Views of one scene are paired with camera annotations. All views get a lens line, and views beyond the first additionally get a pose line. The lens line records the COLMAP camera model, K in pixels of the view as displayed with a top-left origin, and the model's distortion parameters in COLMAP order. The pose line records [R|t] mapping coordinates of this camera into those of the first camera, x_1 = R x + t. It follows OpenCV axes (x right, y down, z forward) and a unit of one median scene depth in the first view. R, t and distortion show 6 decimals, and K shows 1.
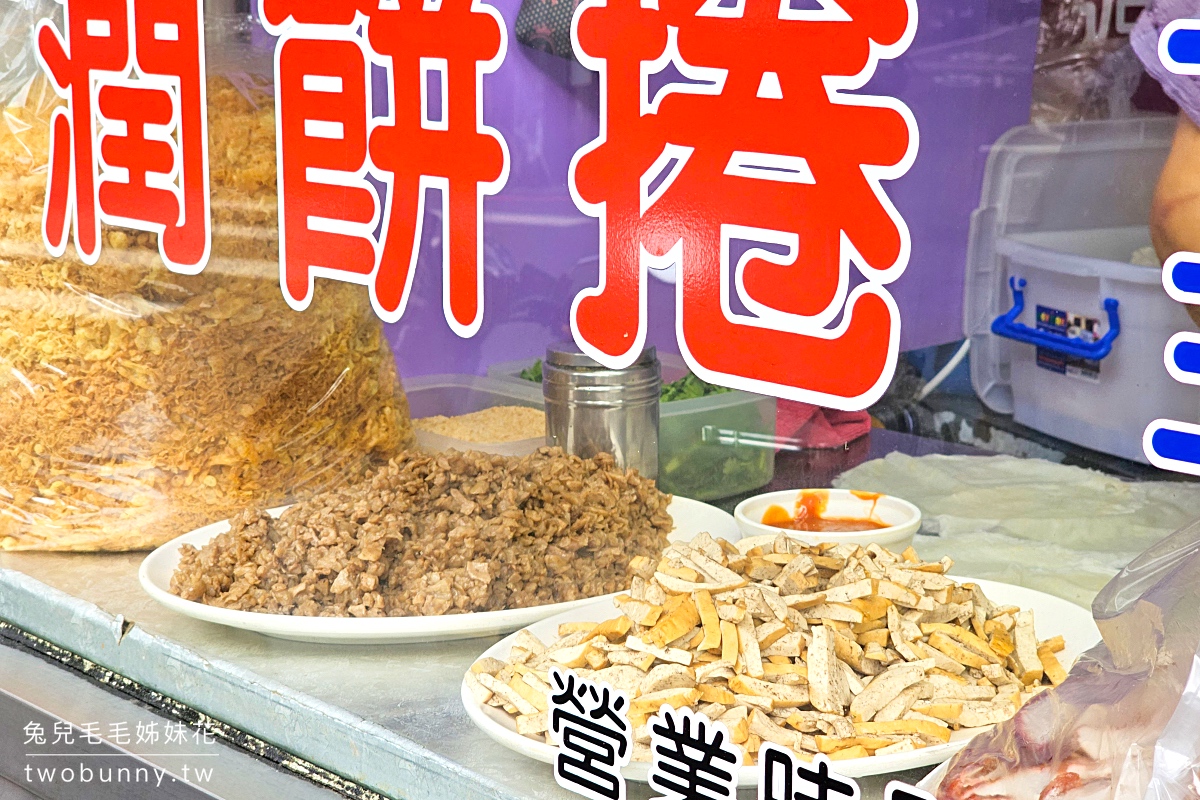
lens RADIAL K [[2512.0, 0, 600.0], [0, 2512.0, 400.0], [0, 0, 1]] dist [0.002786, 0.108229]
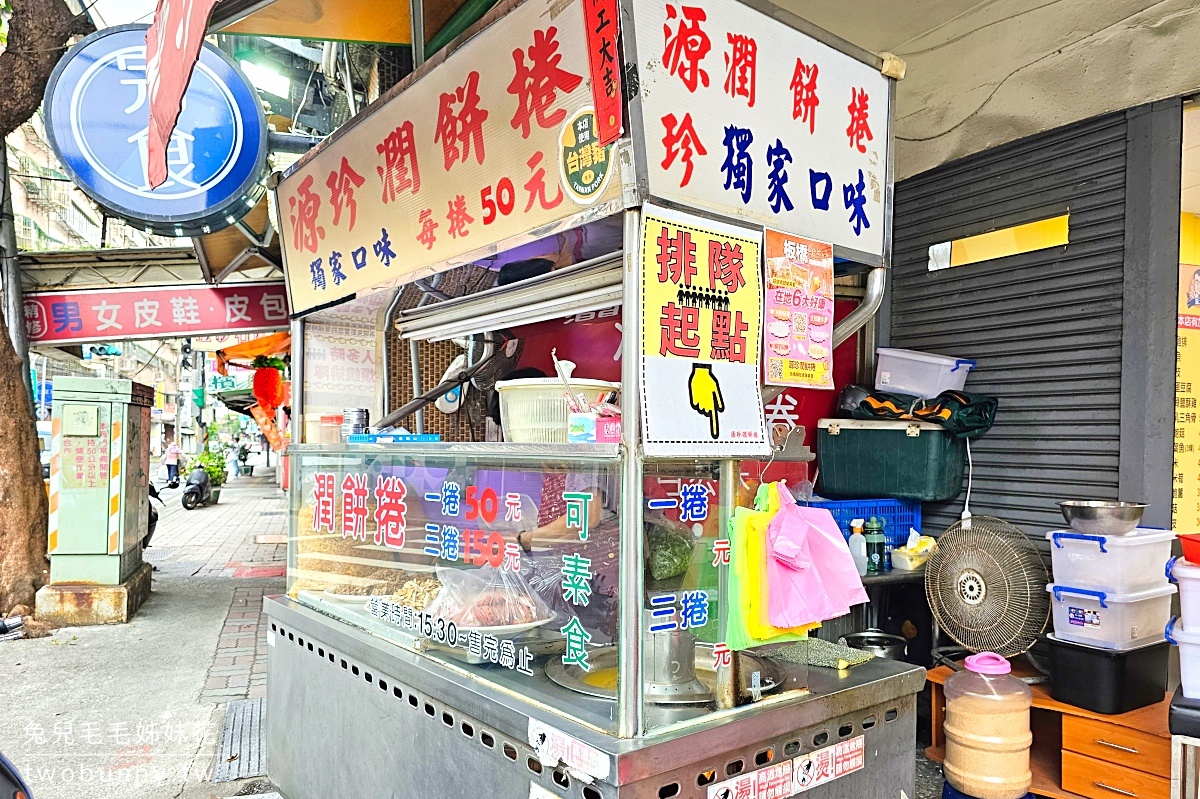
lens RADIAL K [[848.7, 0, 600.0], [0, 848.7, 399.5], [0, 0, 1]] dist [0.045262, 0.000265]
pose [[0.999564, 0.002131, -0.029466, 0.556421], [-0.009014, 0.971832, -0.235501, 0.117622], [0.028134, 0.235664, 0.971427, -1.039051]]
